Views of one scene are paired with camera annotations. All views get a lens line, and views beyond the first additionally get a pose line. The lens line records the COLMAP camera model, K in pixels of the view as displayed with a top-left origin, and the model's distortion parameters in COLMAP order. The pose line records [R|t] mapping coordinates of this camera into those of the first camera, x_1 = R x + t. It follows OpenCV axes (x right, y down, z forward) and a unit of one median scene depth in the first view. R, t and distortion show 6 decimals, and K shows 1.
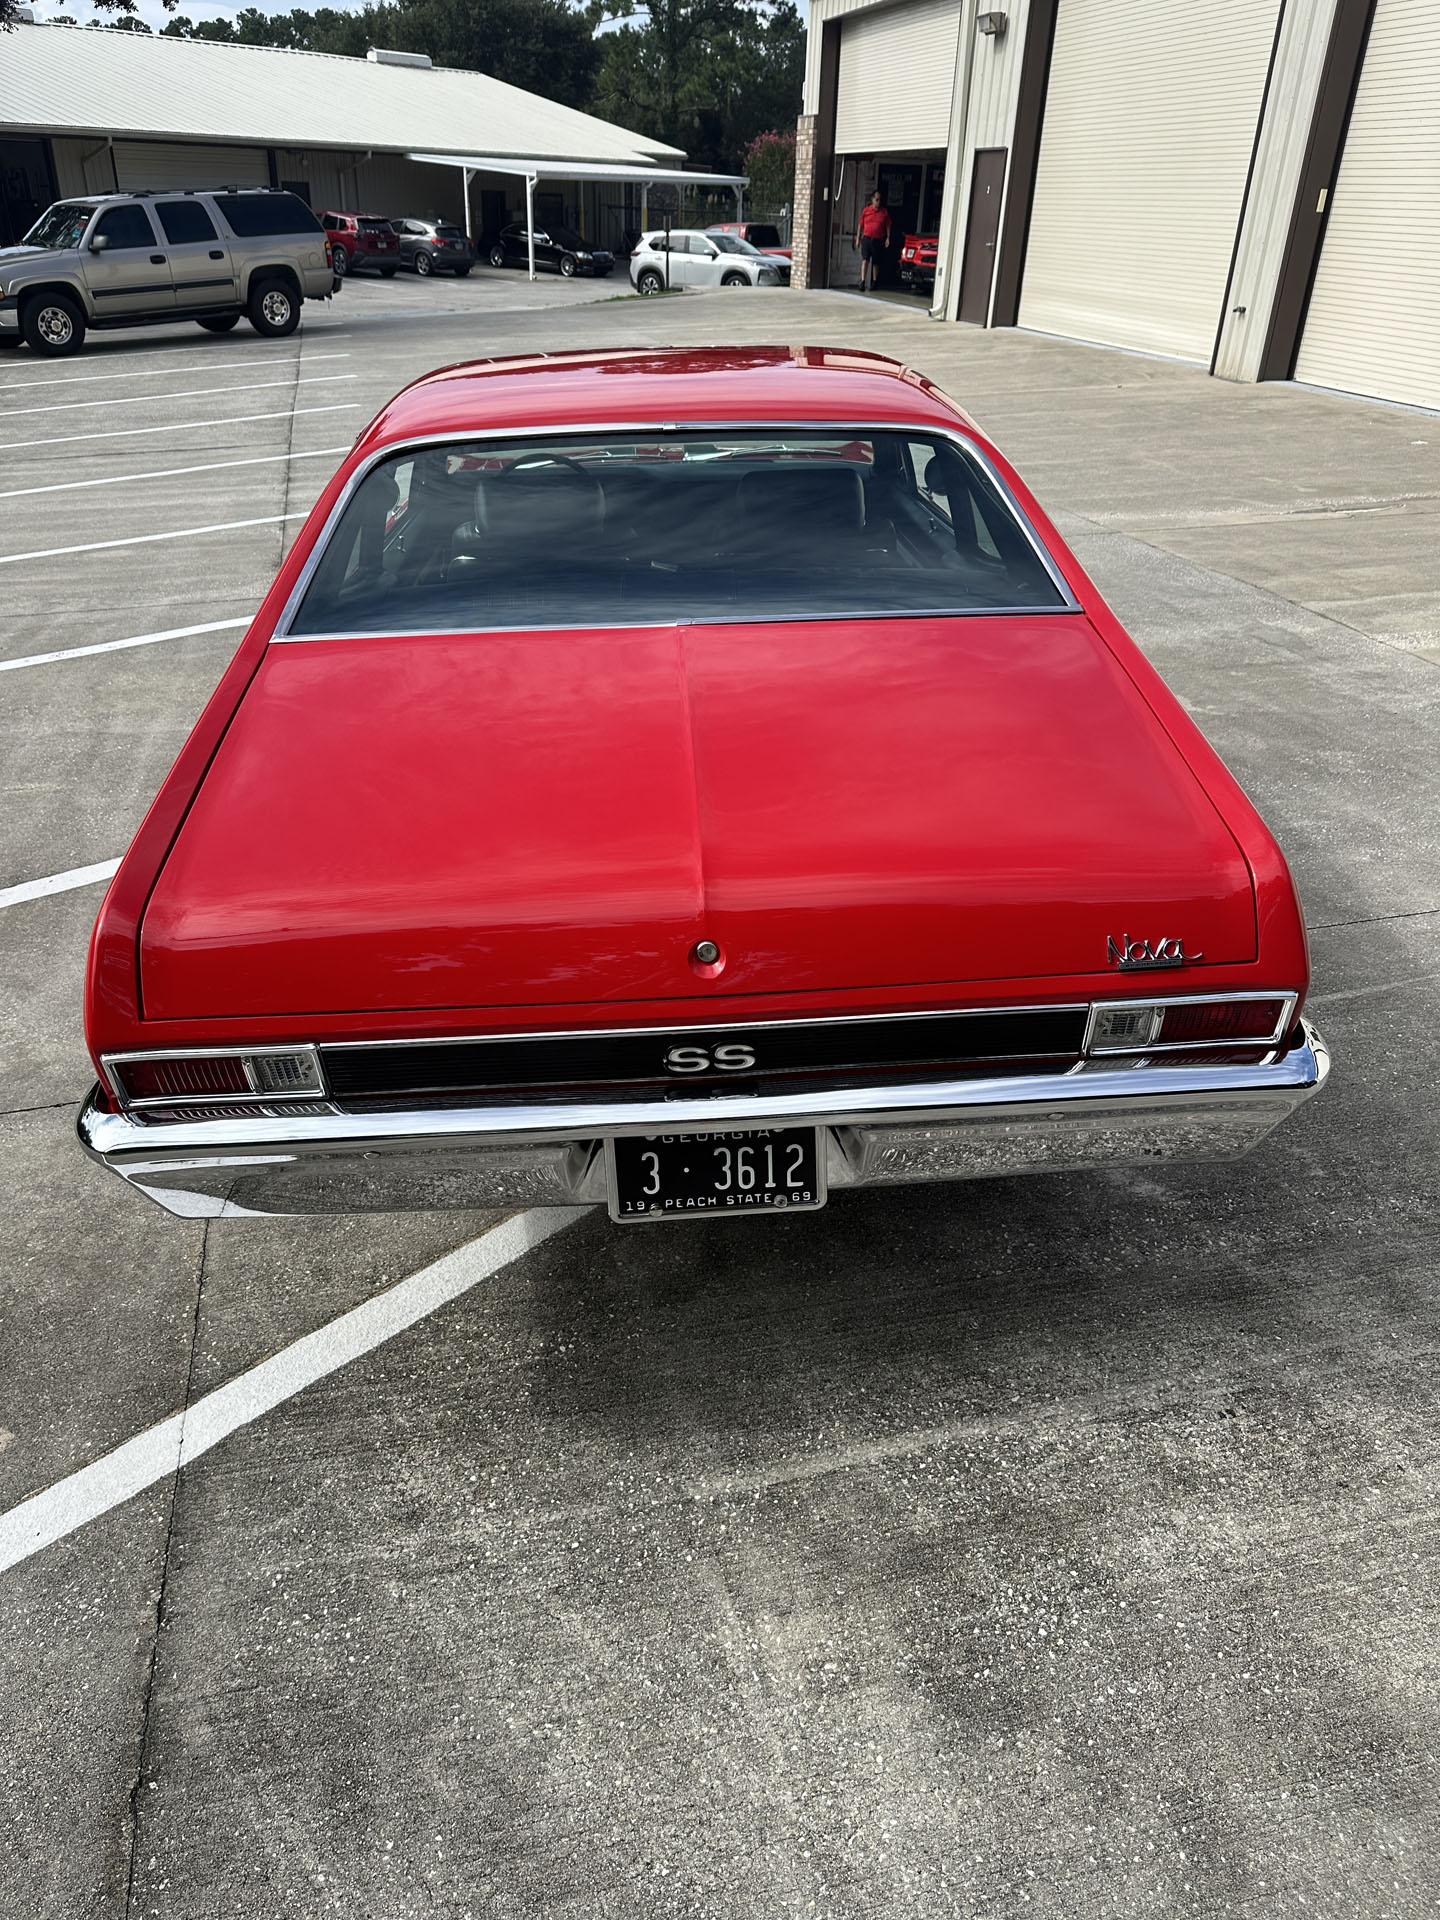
lens RADIAL K [[1356.4, 0, 724.8], [0, 1356.4, 951.0], [0, 0, 1]] dist [0.030907, -0.040466]
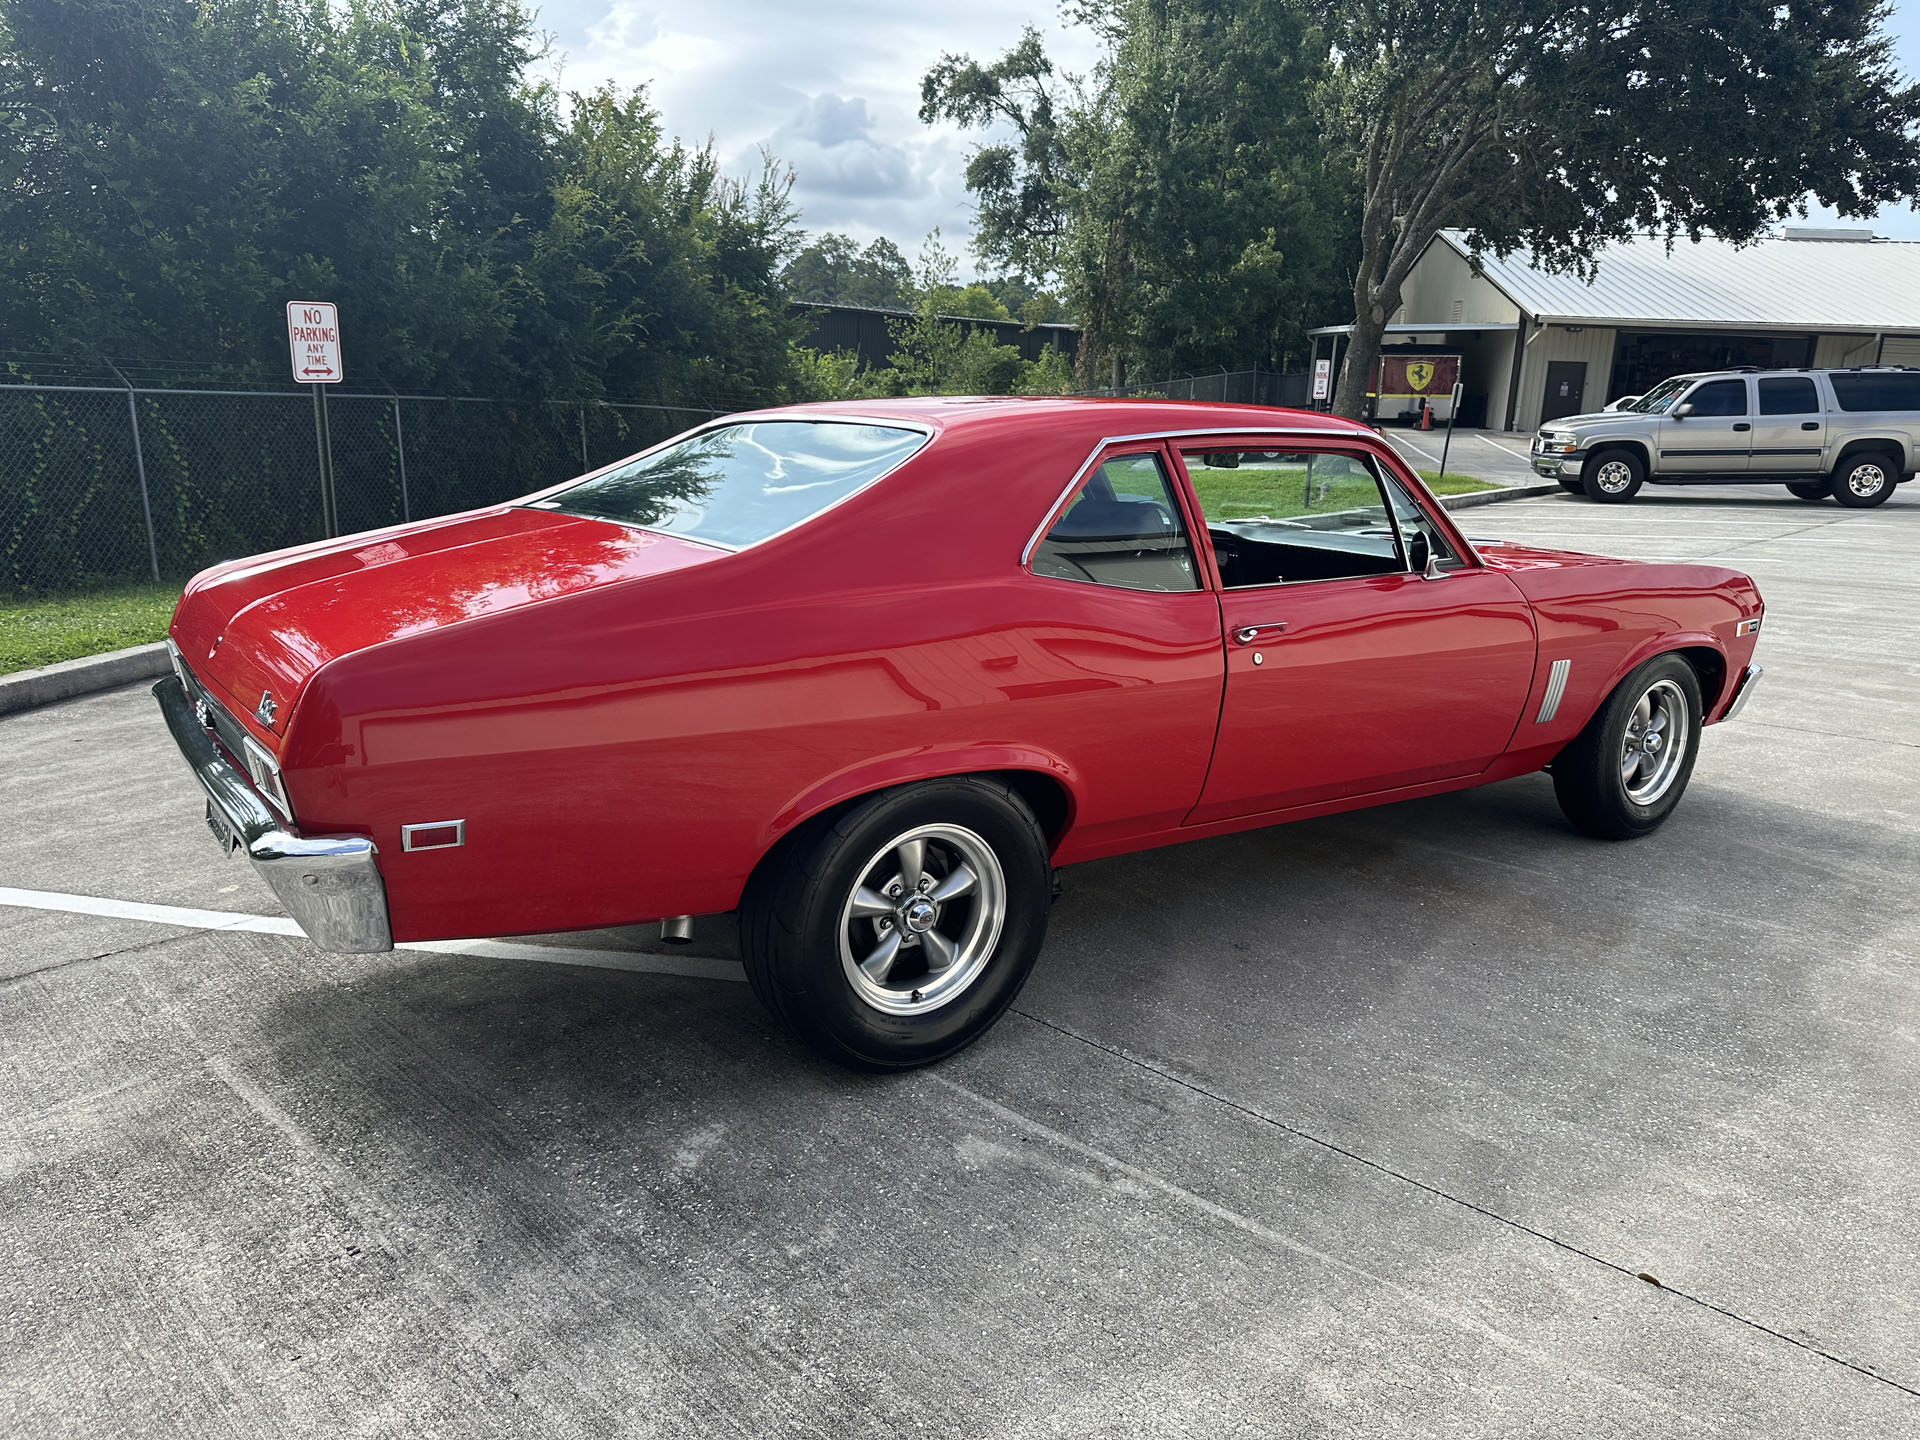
lens RADIAL K [[1356.4, 0, 977.9], [0, 1356.4, 693.0], [0, 0, 1]] dist [0.030907, -0.040466]
pose [[0.535058, 0.196039, -0.821755, 1.329673], [-0.423490, 0.903904, -0.060105, -0.167151], [0.731005, 0.380165, 0.566662, 0.587339]]
